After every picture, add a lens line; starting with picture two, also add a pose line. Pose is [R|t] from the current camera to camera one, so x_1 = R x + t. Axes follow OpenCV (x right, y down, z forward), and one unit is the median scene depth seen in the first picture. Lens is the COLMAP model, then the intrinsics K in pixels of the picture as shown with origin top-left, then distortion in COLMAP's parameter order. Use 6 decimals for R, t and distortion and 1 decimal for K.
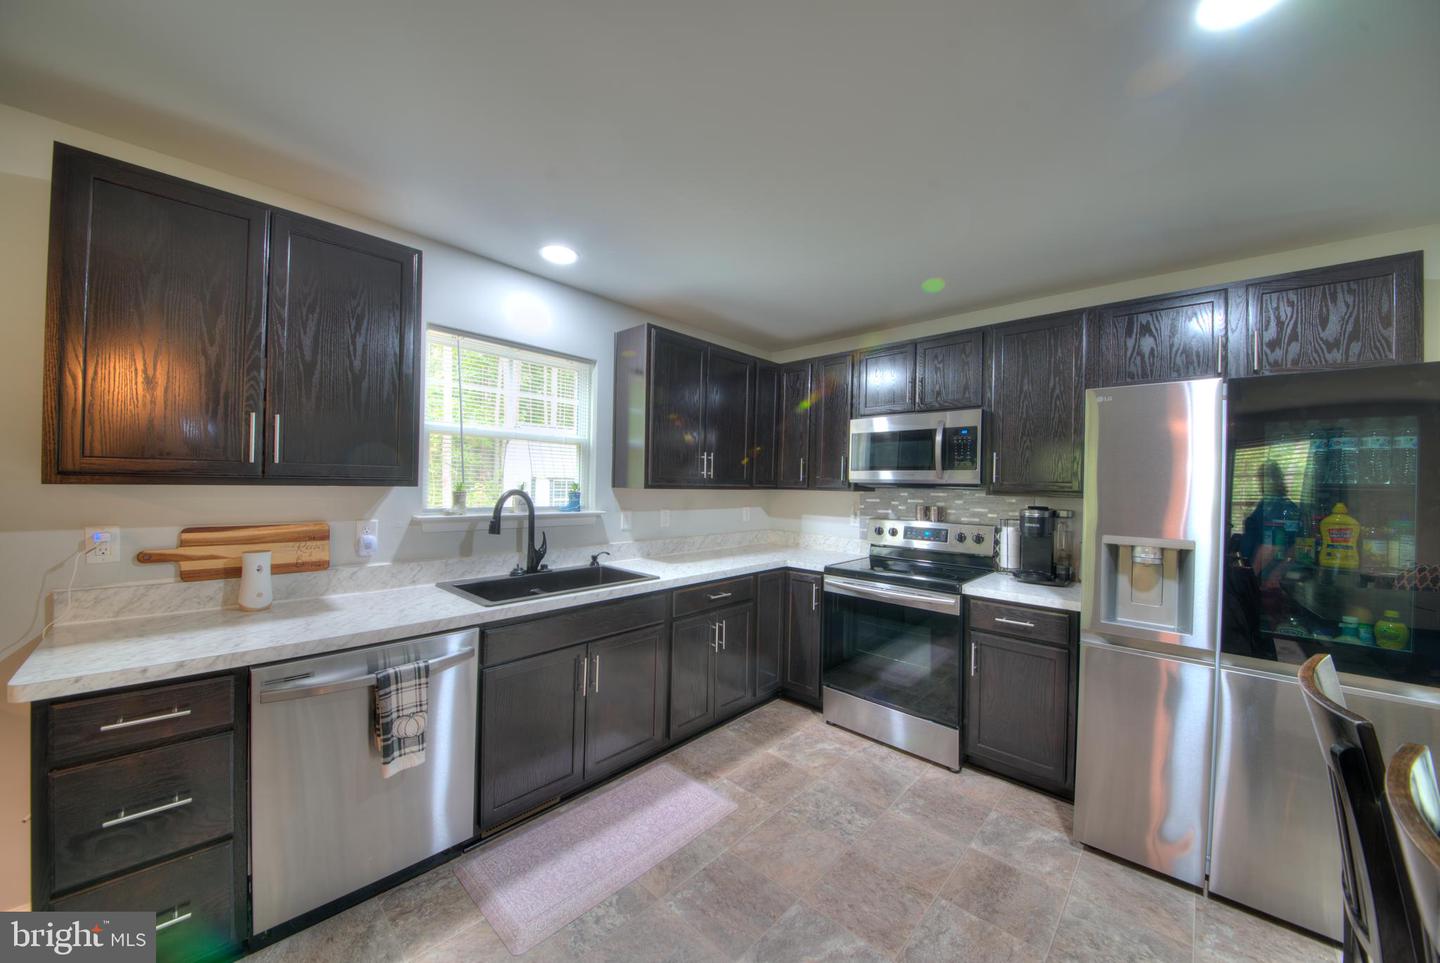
lens RADIAL K [[506.6, 0, 720.0], [0, 506.6, 481.5], [0, 0, 1]] dist [0.001069, -0.008321]
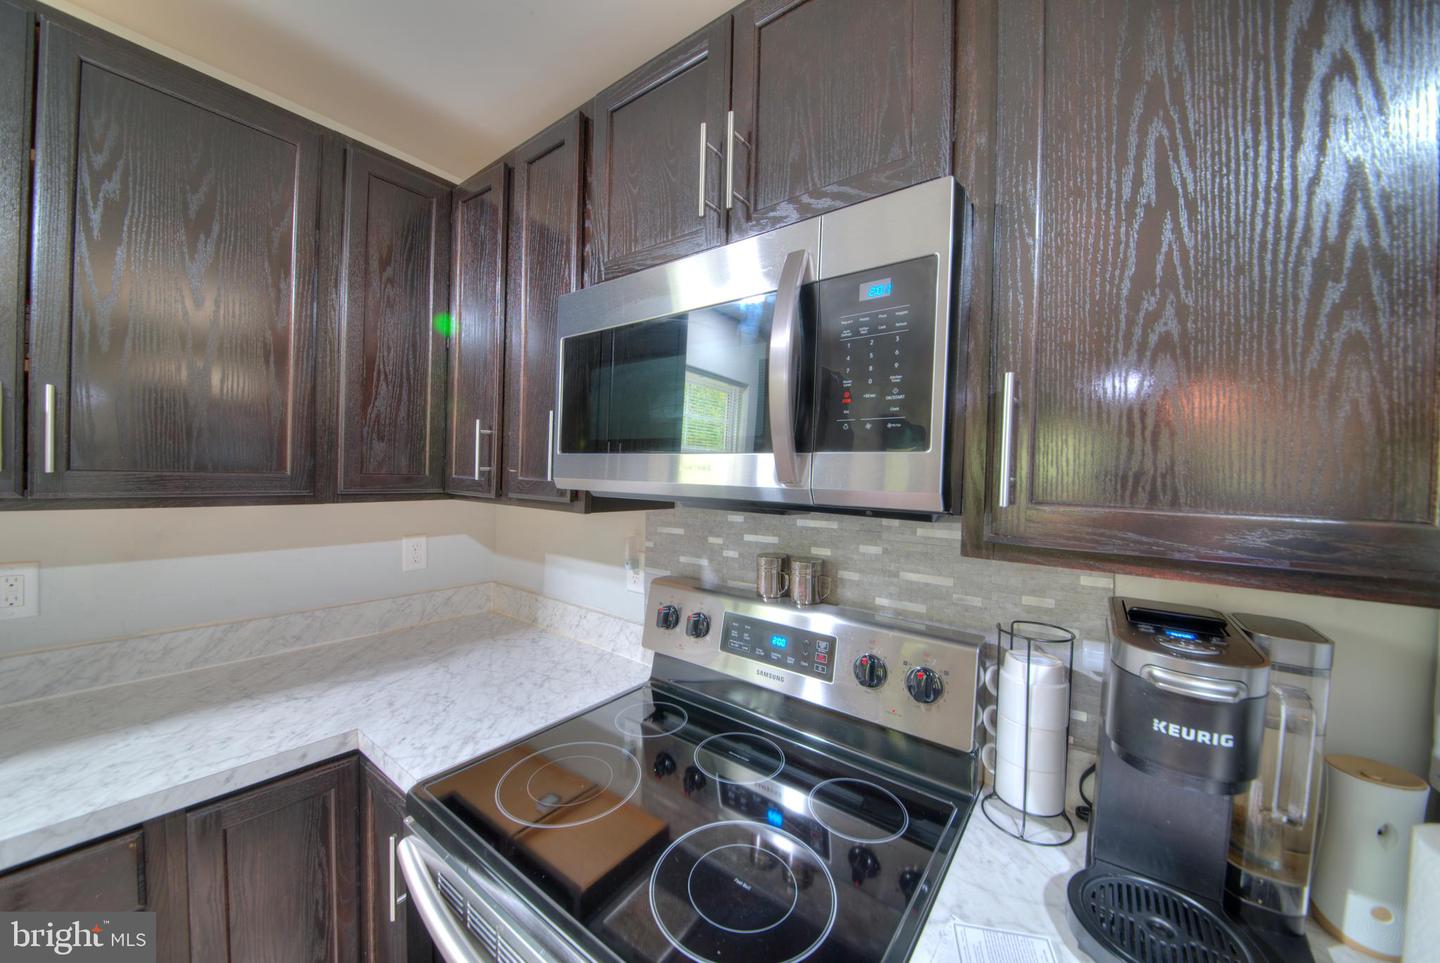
lens RADIAL K [[506.6, 0, 720.0], [0, 506.6, 481.5], [0, 0, 1]] dist [0.001069, -0.008321]
pose [[0.994871, 0.006555, 0.100941, 0.410226], [-0.008620, 0.999762, 0.020037, -0.013094], [-0.100785, -0.020804, 0.994691, 0.823187]]
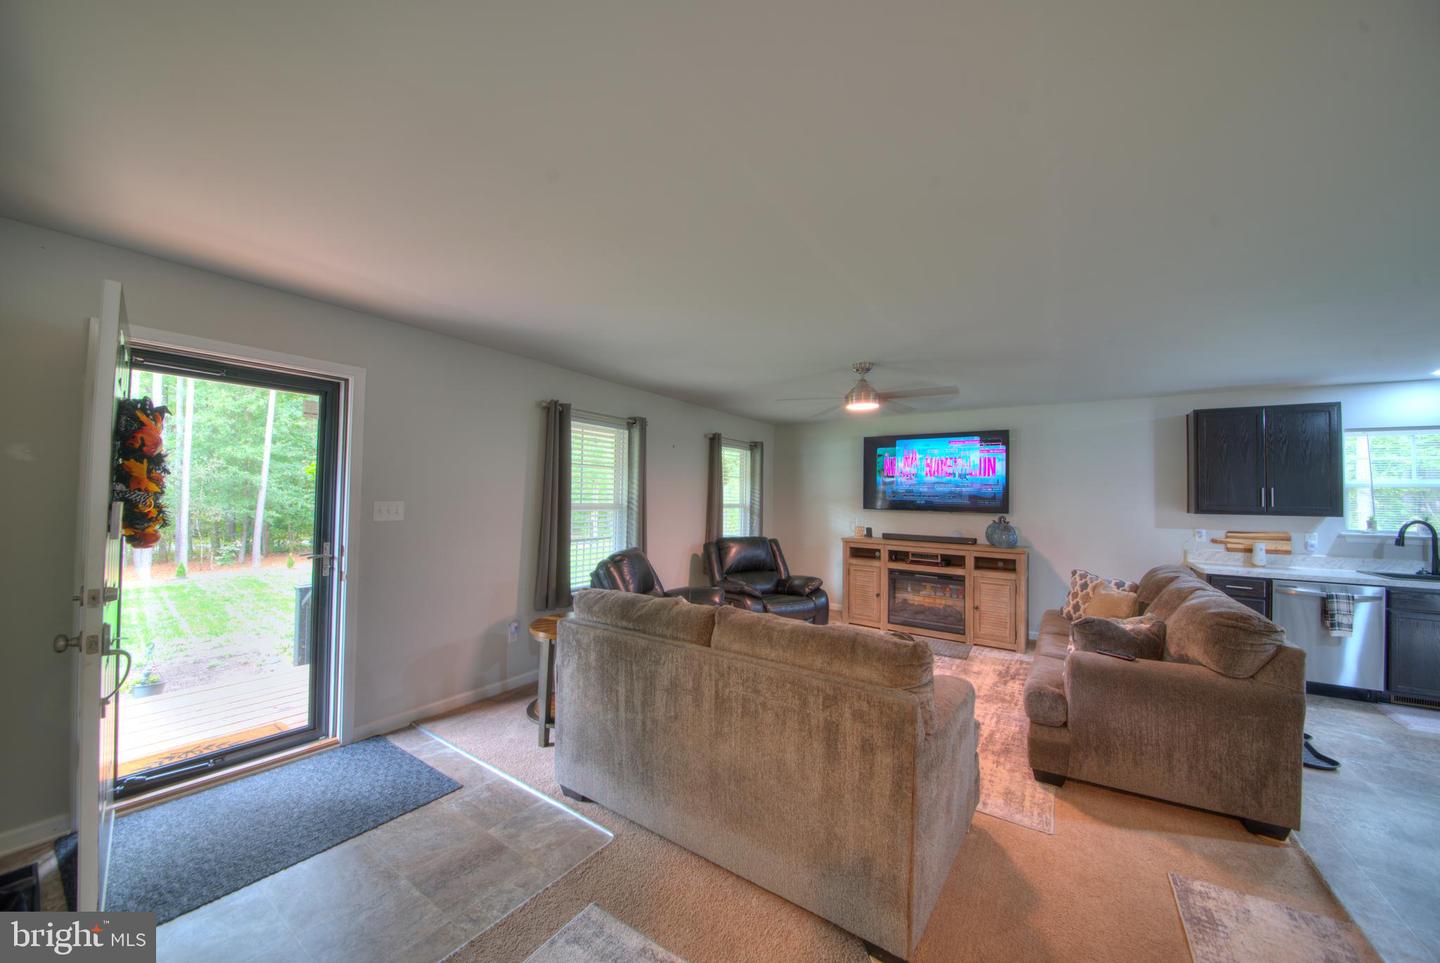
lens RADIAL K [[506.6, 0, 720.0], [0, 506.6, 481.5], [0, 0, 1]] dist [0.001069, -0.008321]
pose [[0.158912, -0.043450, -0.986336, 0.758300], [-0.014328, 0.998824, -0.046309, -0.004703], [0.987189, 0.021492, 0.158103, -1.385358]]
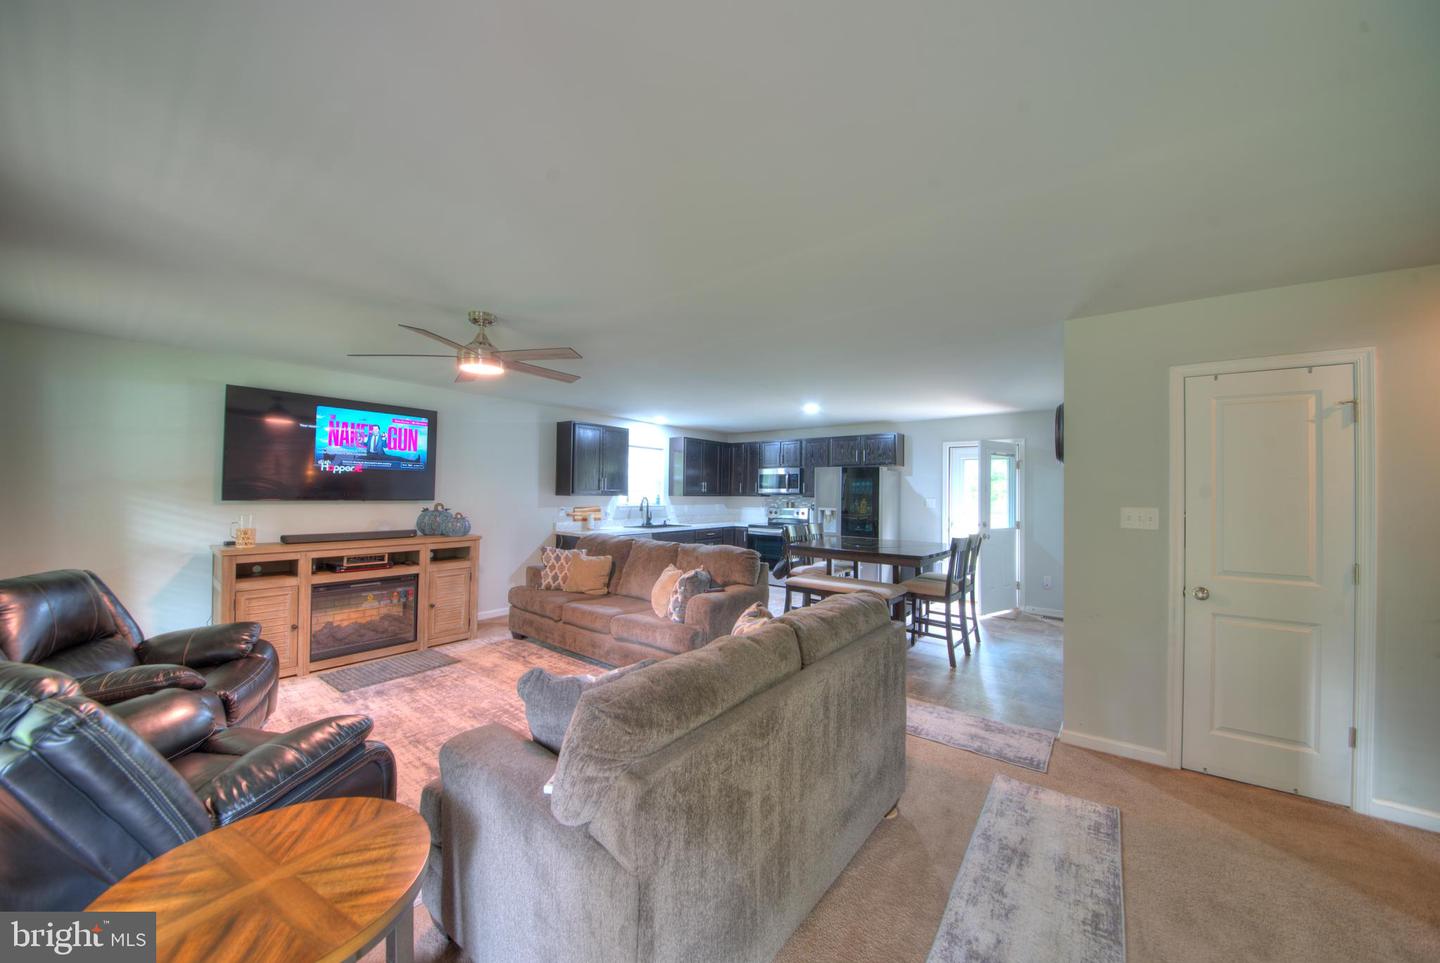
lens RADIAL K [[506.6, 0, 720.0], [0, 506.6, 481.5], [0, 0, 1]] dist [0.001069, -0.008321]
pose [[0.995974, -0.006322, 0.089421, -0.213525], [0.007979, 0.999803, -0.018189, -0.015295], [-0.089288, 0.018830, 0.995828, -1.949312]]
